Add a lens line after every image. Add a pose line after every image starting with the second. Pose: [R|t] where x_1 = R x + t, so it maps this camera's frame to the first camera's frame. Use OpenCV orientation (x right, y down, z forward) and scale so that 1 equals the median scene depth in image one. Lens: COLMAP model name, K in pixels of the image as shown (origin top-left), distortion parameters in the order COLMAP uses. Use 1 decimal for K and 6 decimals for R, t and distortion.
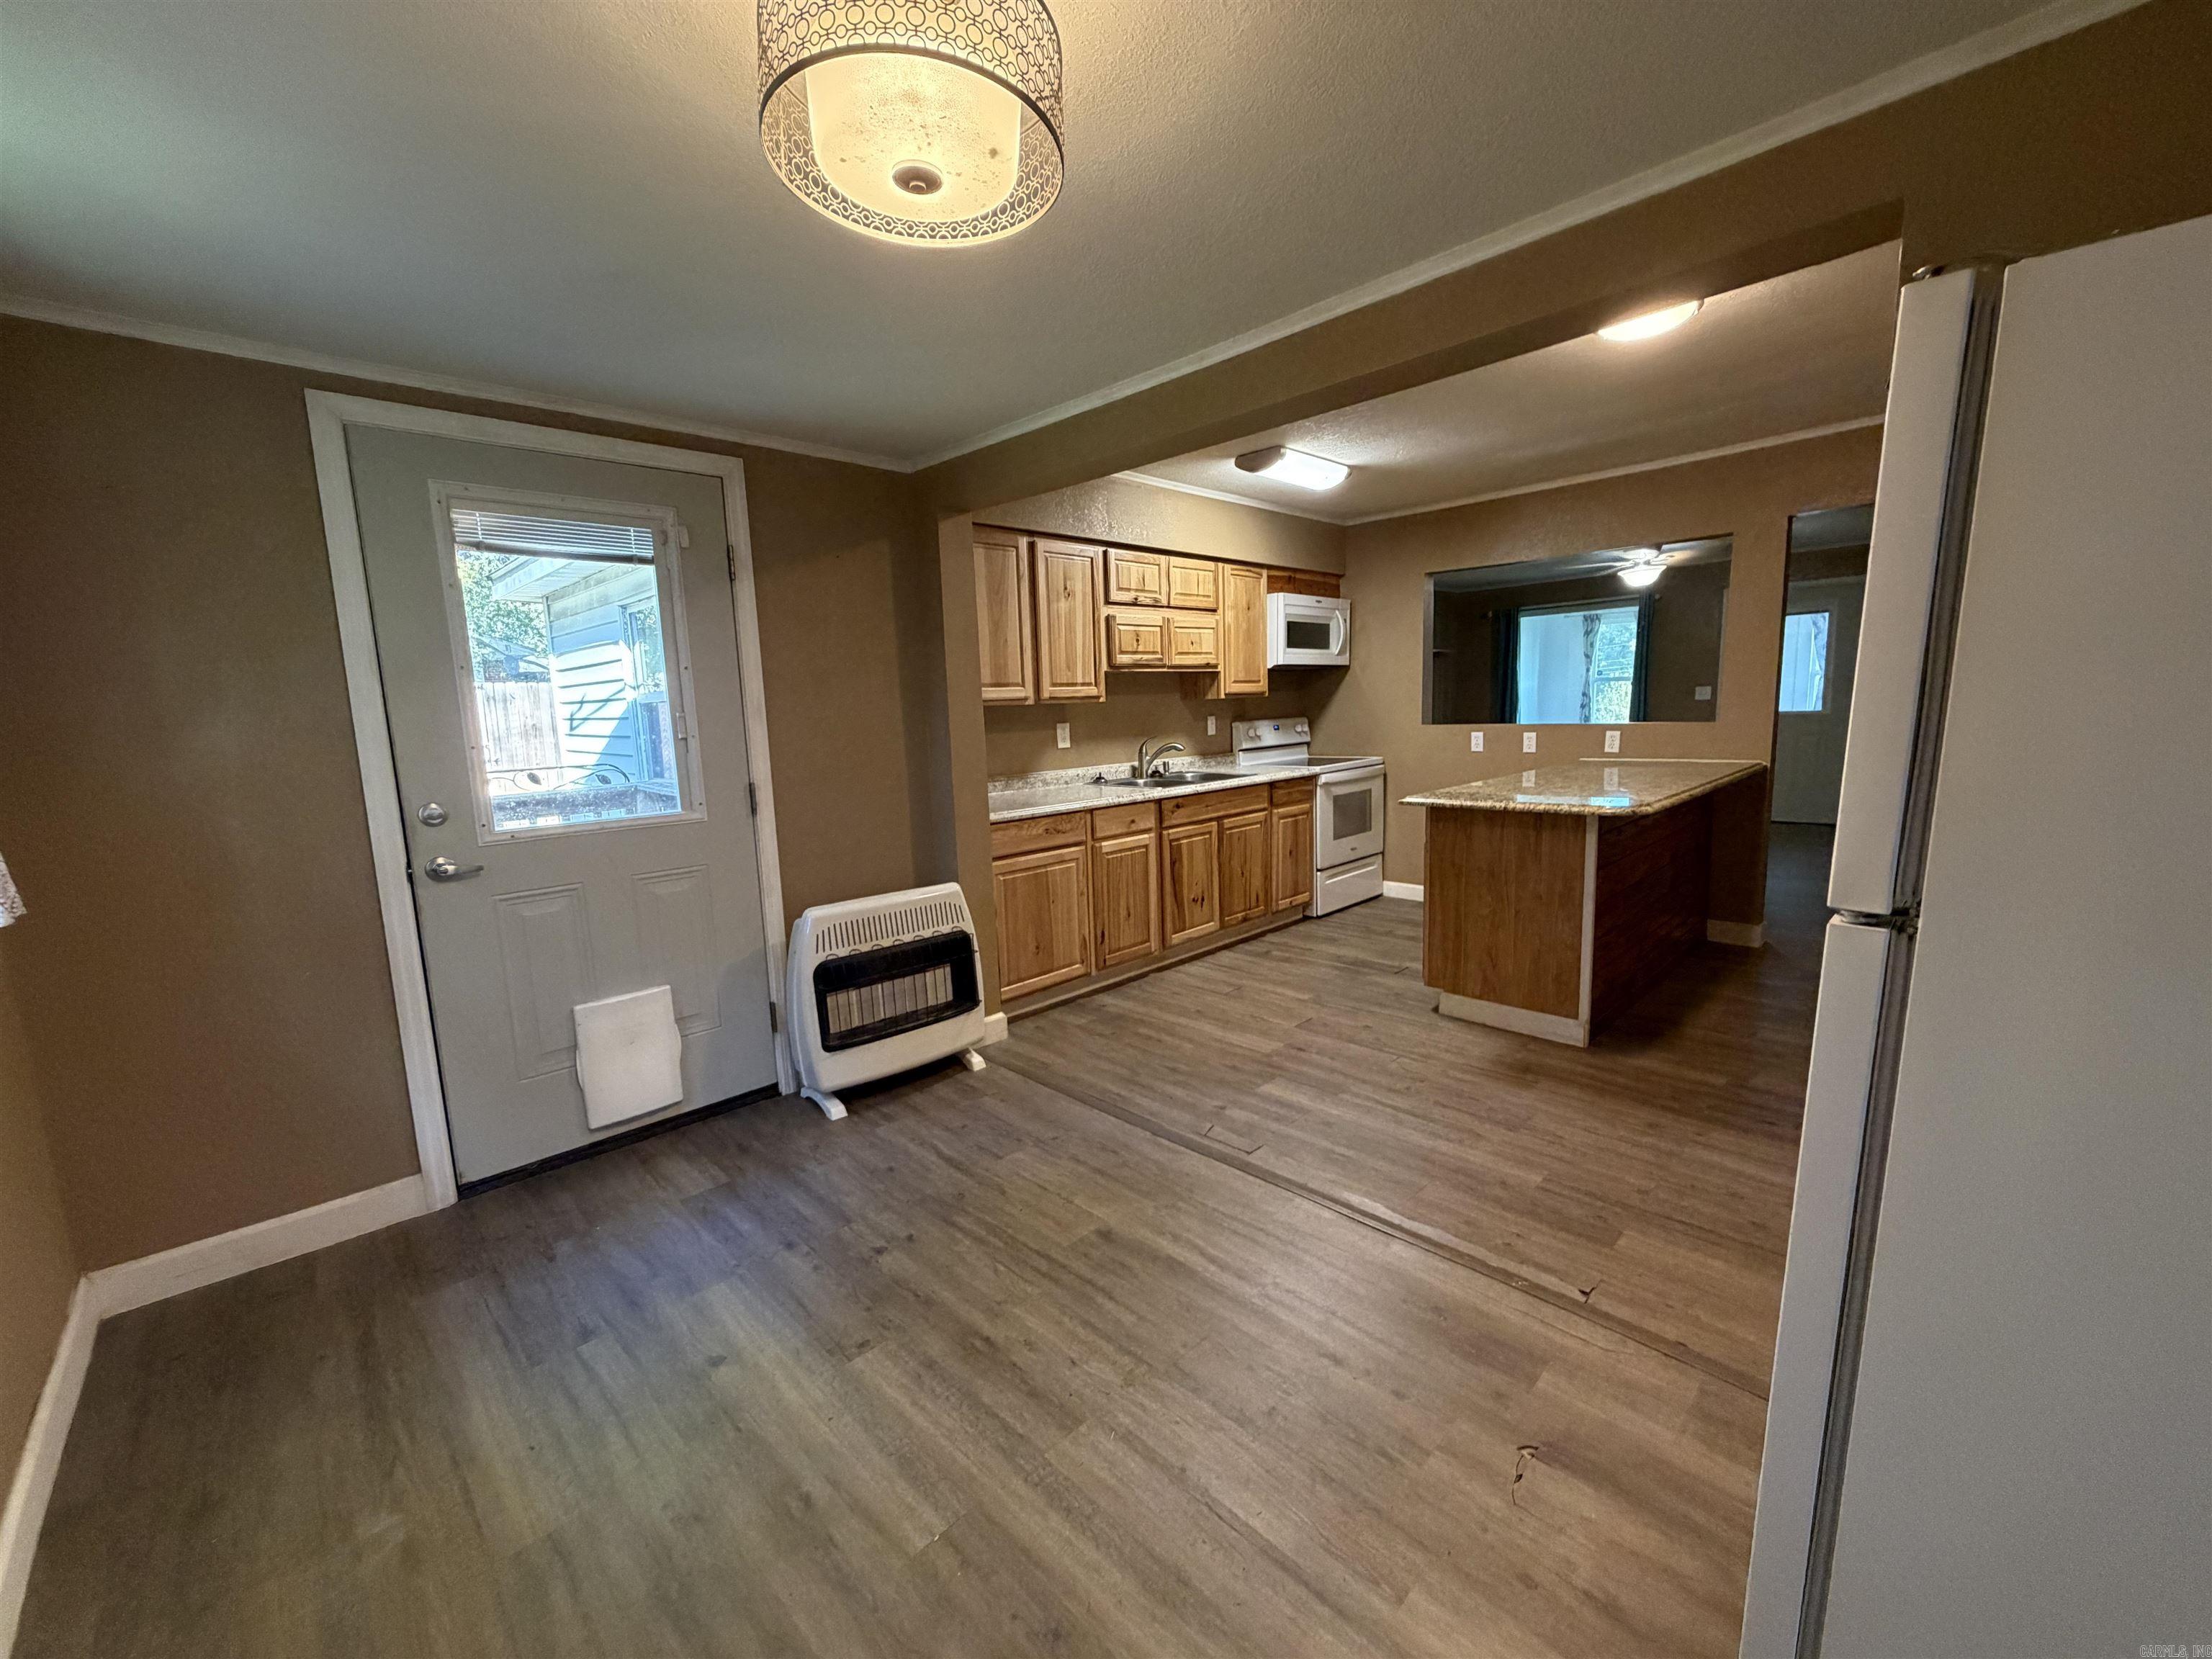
lens RADIAL K [[879.5, 0, 1101.9], [0, 879.5, 829.6], [0, 0, 1]] dist [-0.001116, 0.000309]
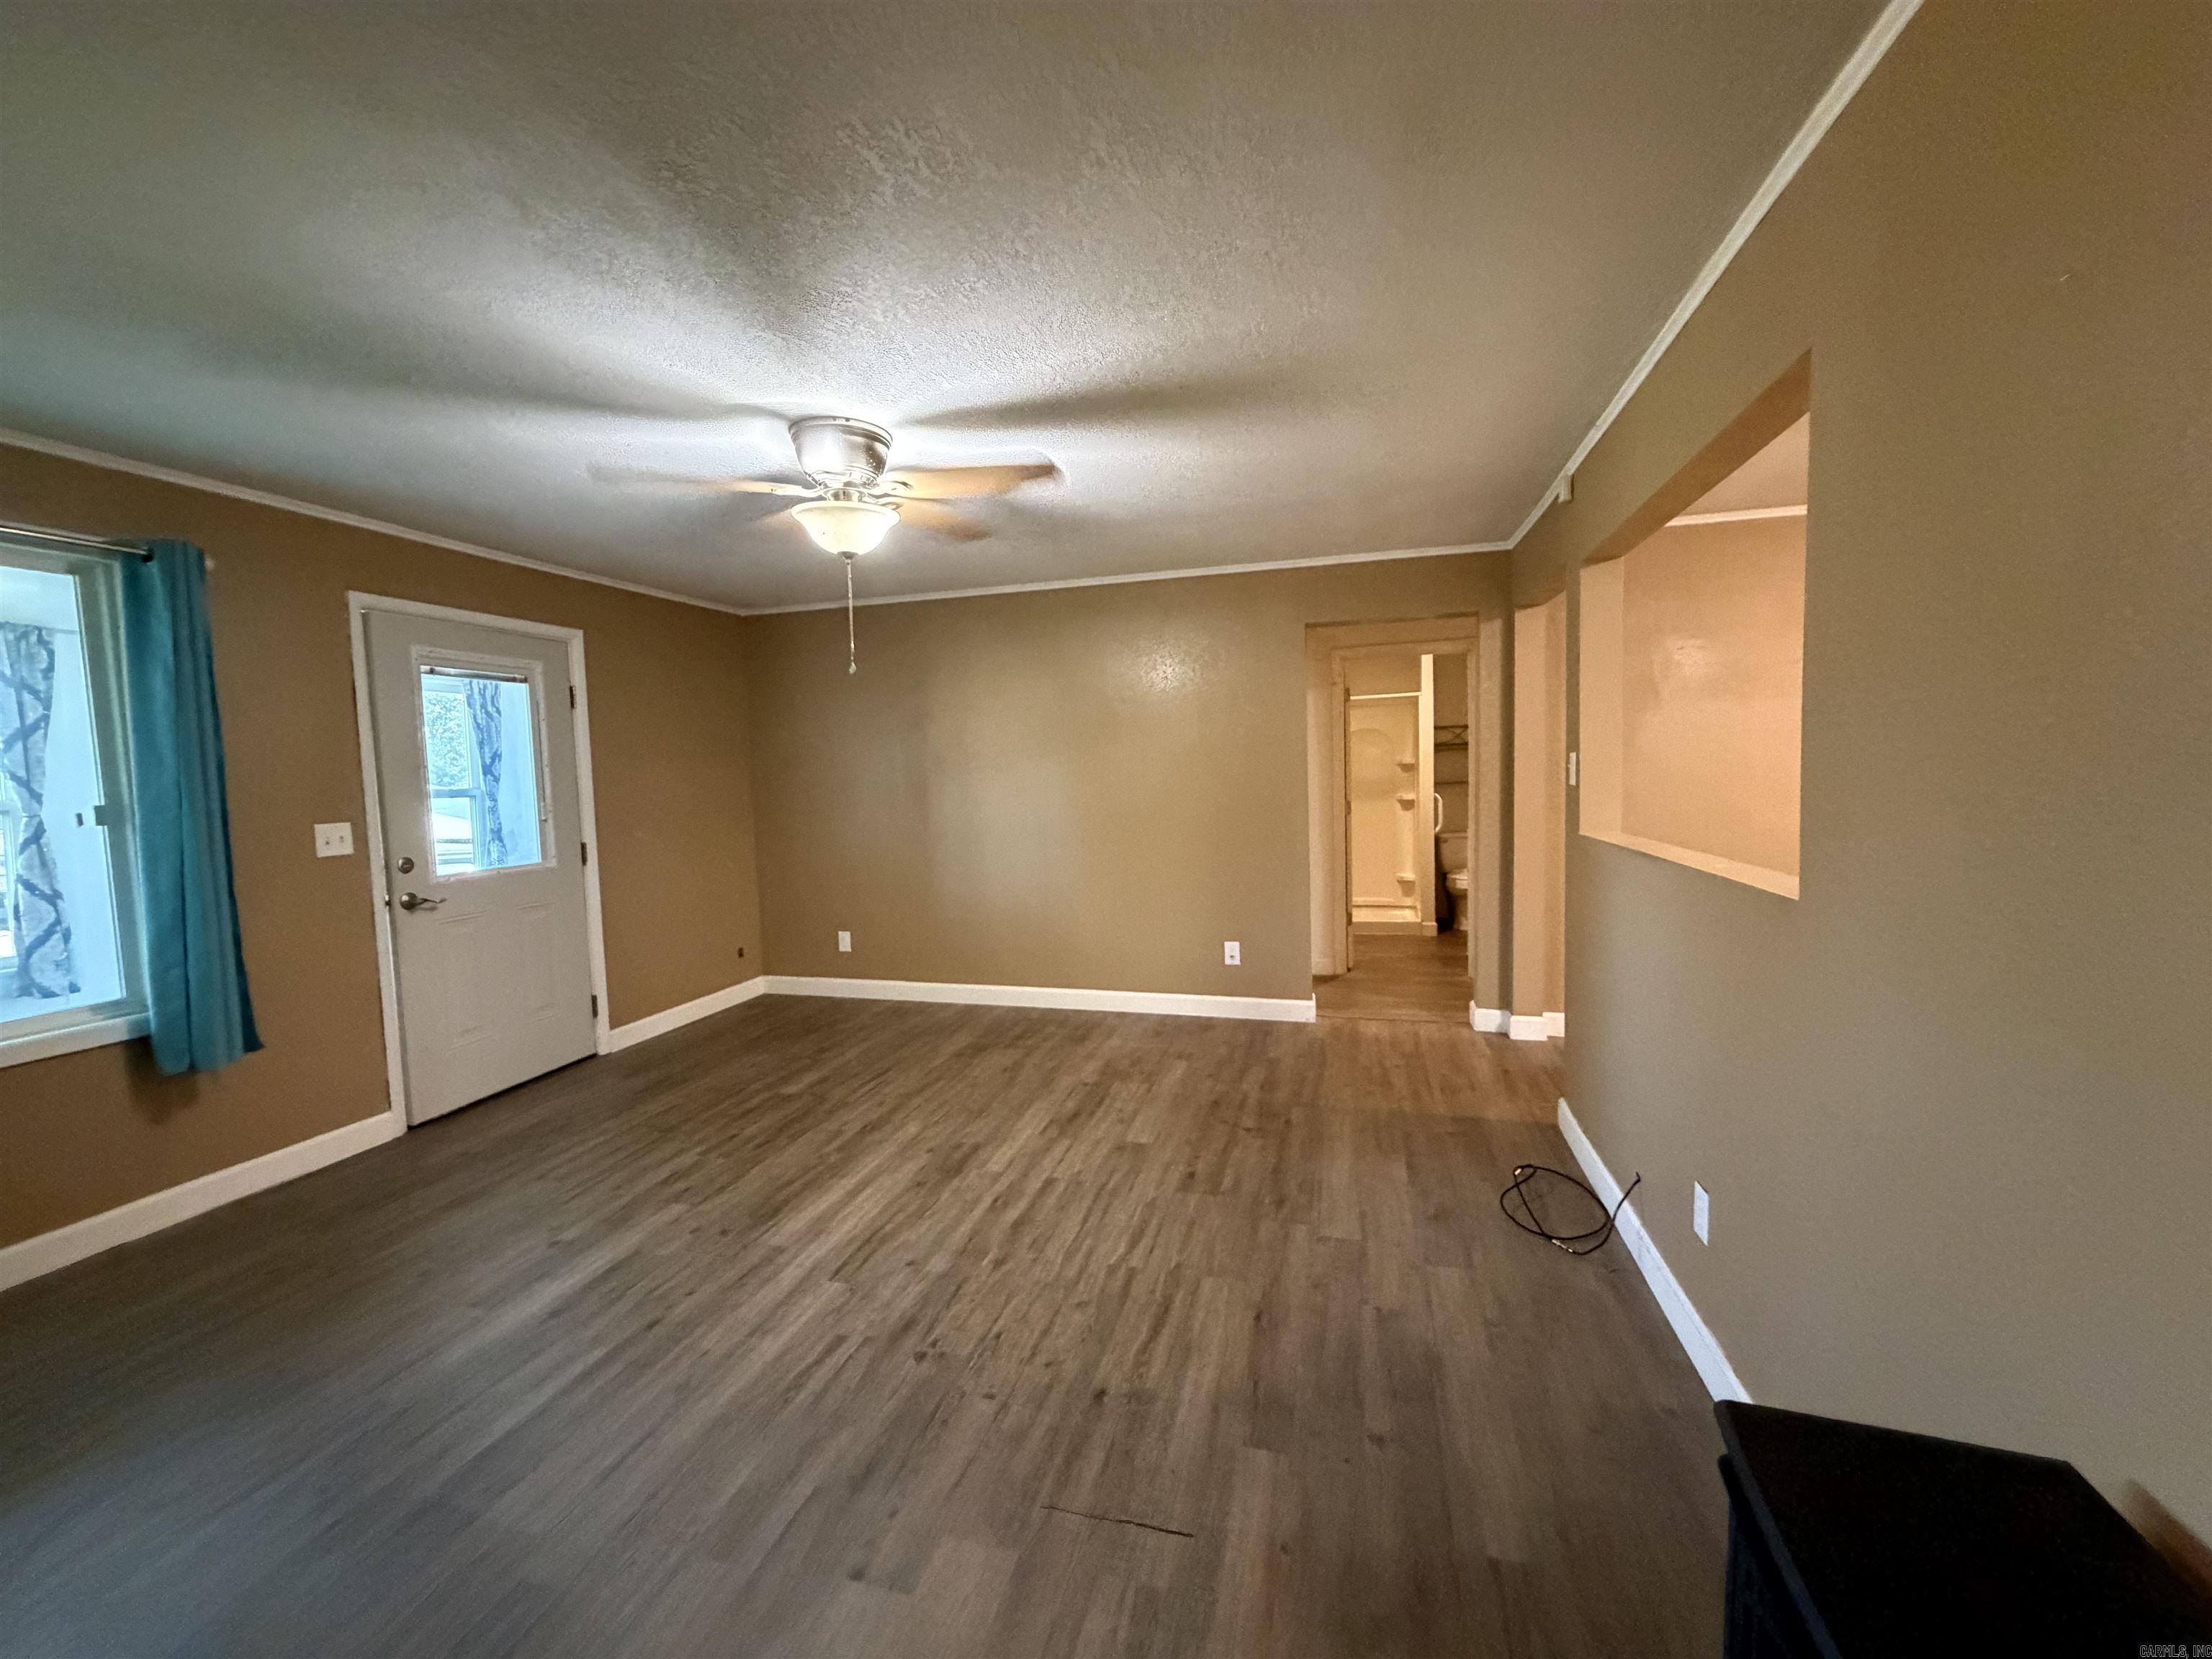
lens RADIAL K [[879.5, 0, 1102.0], [0, 879.5, 833.0], [0, 0, 1]] dist [-0.001116, 0.000309]
pose [[-0.495941, -0.007675, 0.868322, 0.304286], [0.171583, 0.979379, 0.106656, -0.256247], [-0.851235, 0.201884, -0.484398, 1.628751]]
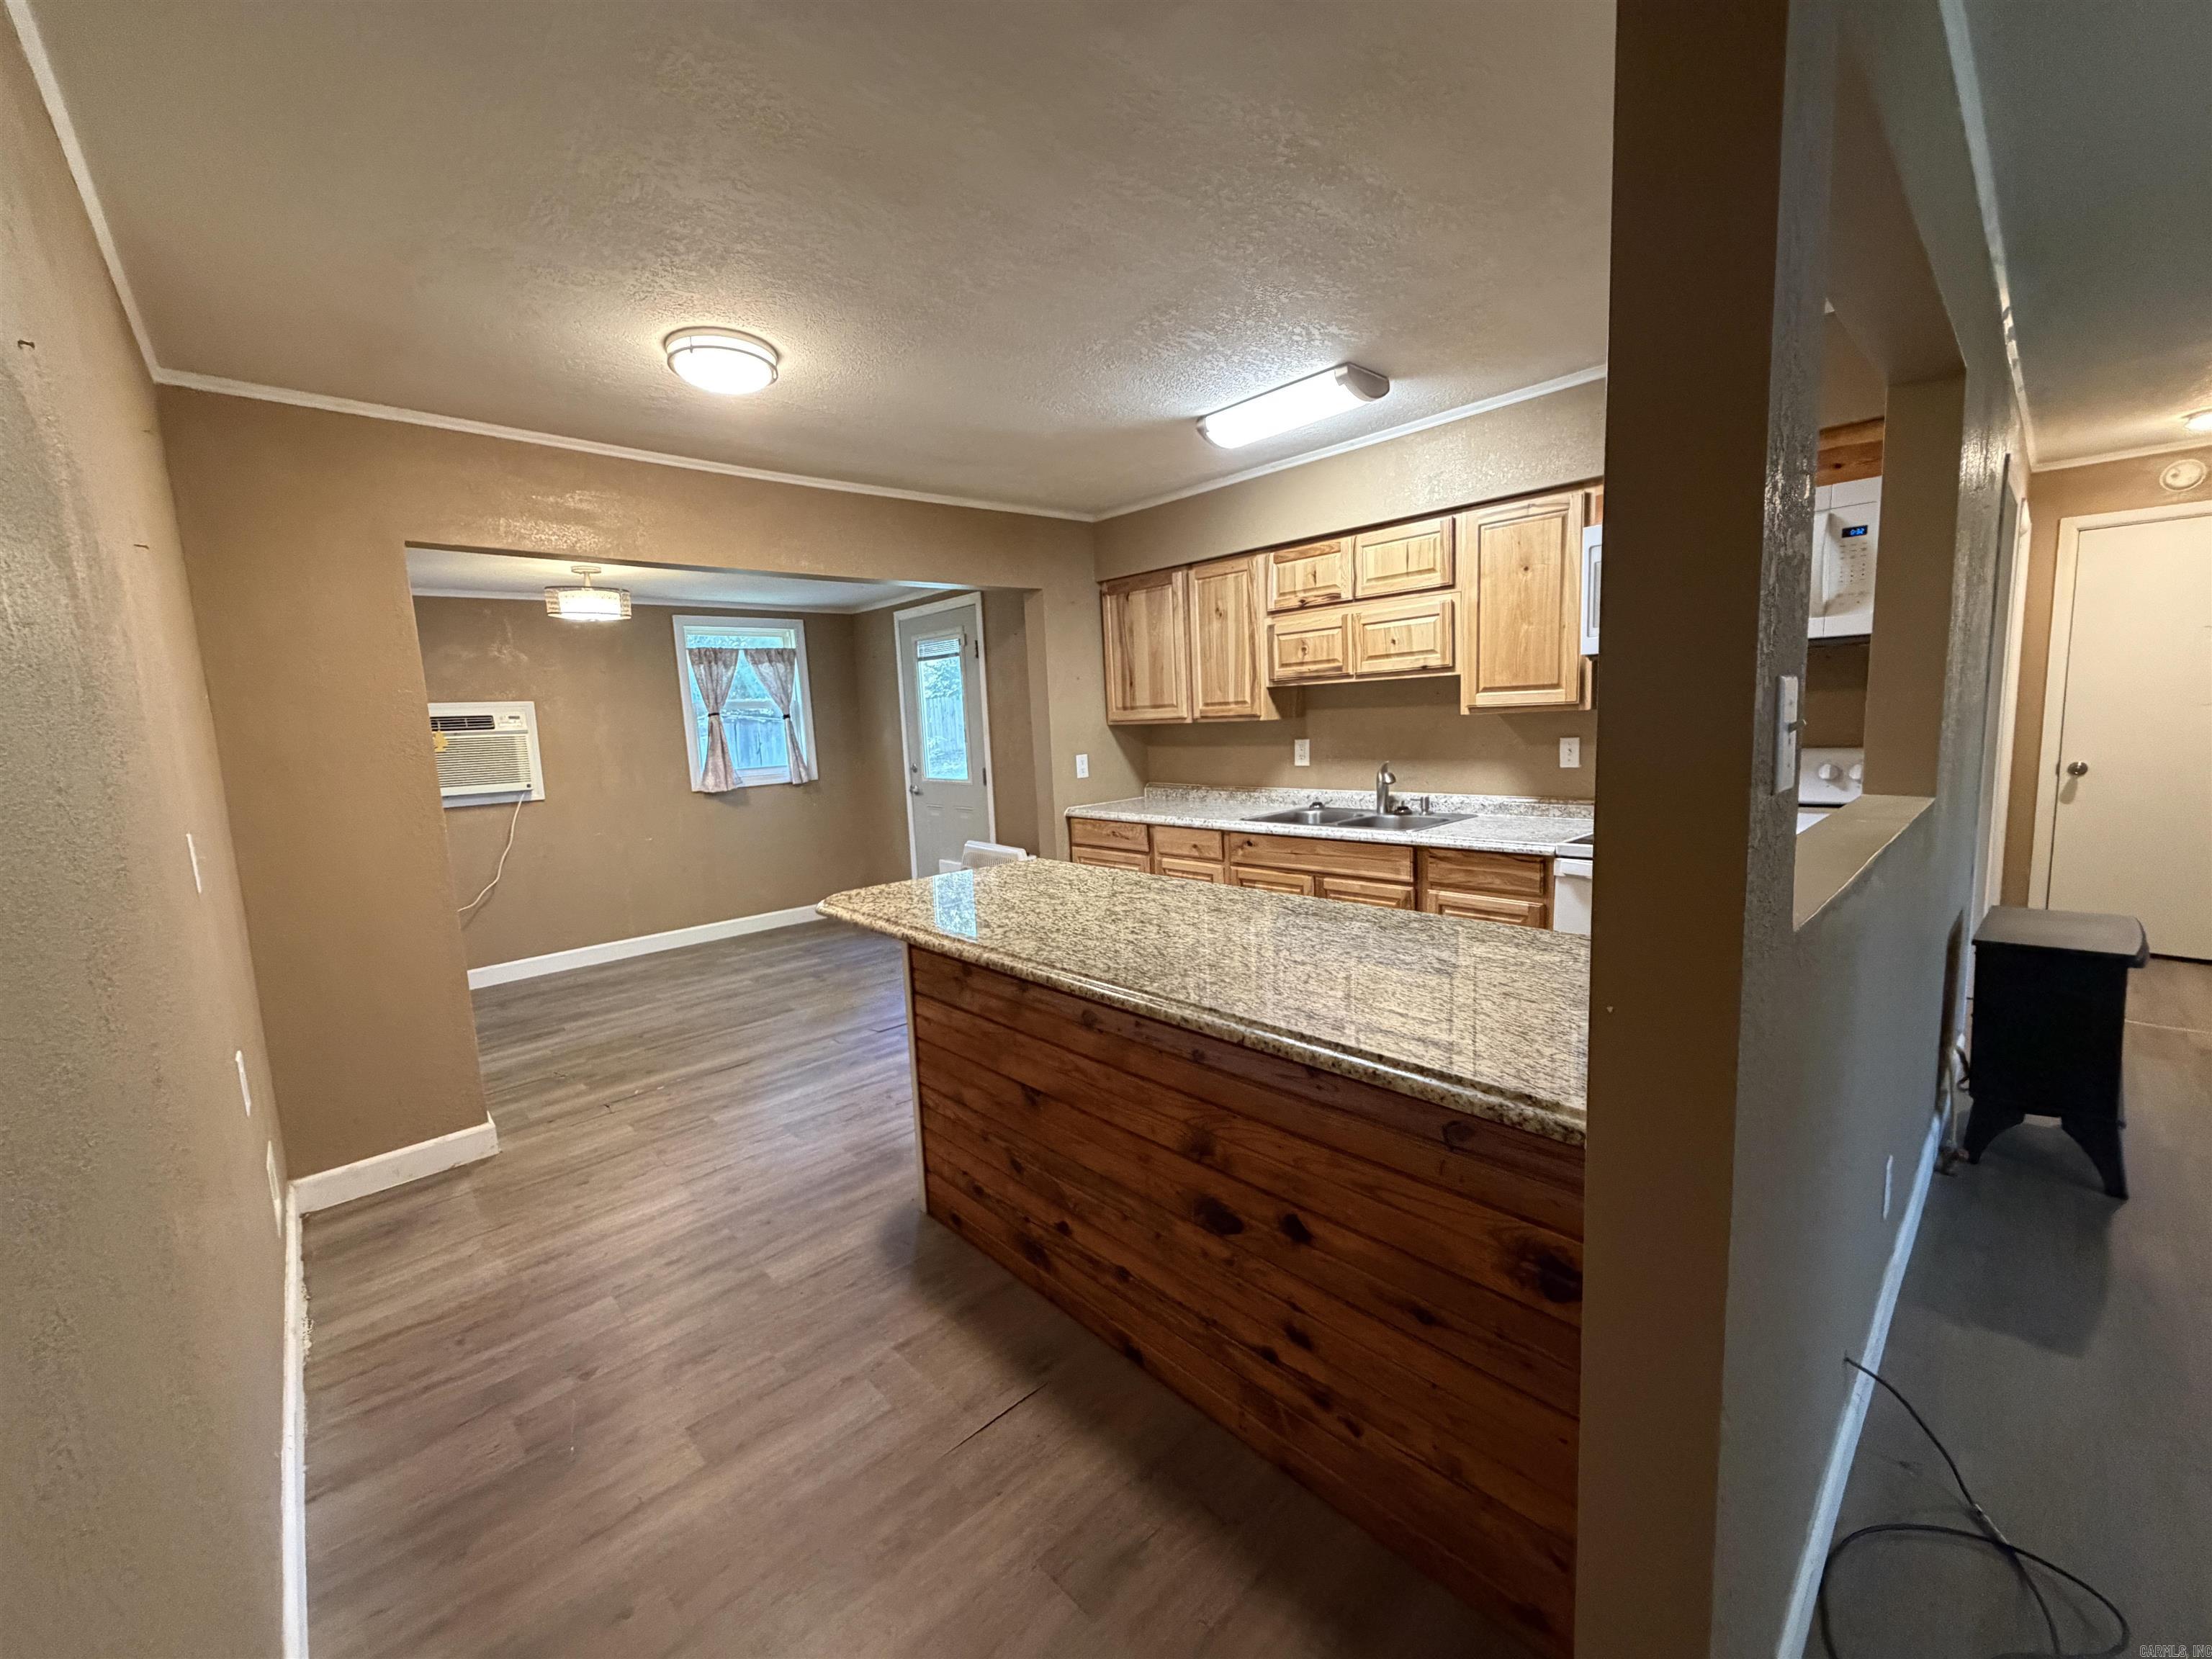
lens RADIAL K [[879.5, 0, 1099.6], [0, 879.5, 830.7], [0, 0, 1]] dist [-0.001116, 0.000309]
pose [[-0.030141, 0.164775, -0.985871, 0.915944], [-0.097431, 0.981138, 0.166962, -0.164322], [0.994786, 0.101087, -0.013518, 0.826140]]
